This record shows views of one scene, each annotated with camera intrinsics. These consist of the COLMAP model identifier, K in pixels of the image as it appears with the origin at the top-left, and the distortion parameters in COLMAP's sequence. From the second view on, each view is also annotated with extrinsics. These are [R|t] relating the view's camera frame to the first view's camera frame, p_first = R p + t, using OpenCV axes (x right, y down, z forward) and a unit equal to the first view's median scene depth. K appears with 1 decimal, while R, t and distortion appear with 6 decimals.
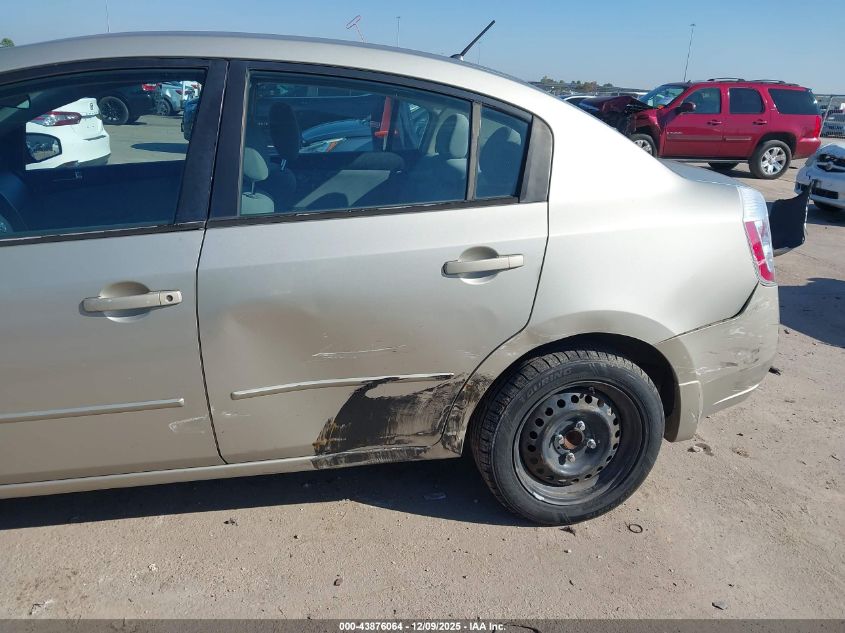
lens RADIAL K [[710.0, 0, 422.1], [0, 710.0, 345.5], [0, 0, 1]] dist [0.132164, -0.246888]
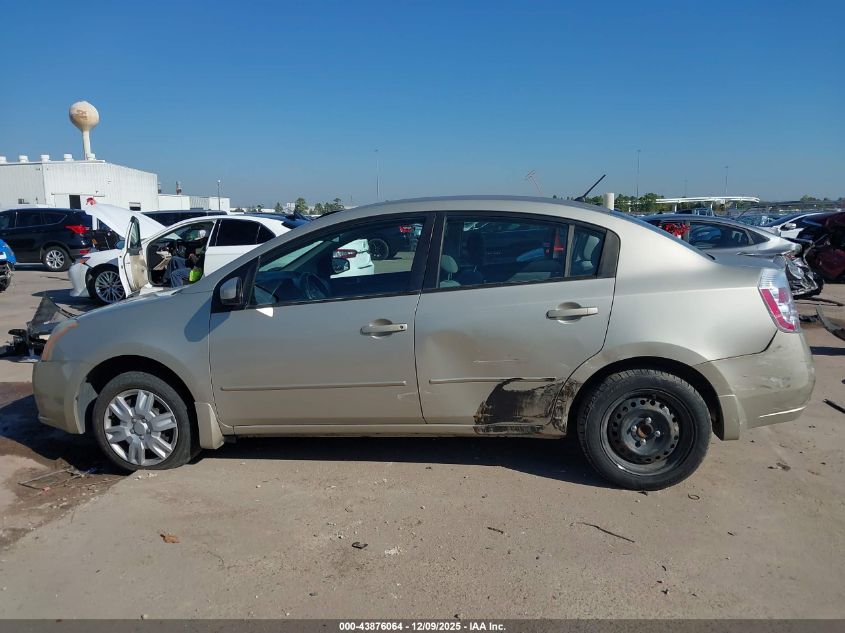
lens RADIAL K [[710.0, 0, 422.1], [0, 710.0, 345.5], [0, 0, 1]] dist [0.132164, -0.246888]
pose [[0.947288, -0.003217, -0.320368, 0.270322], [-0.052042, 0.985124, -0.163774, 0.244129], [0.316129, 0.171814, 0.933029, -0.656360]]
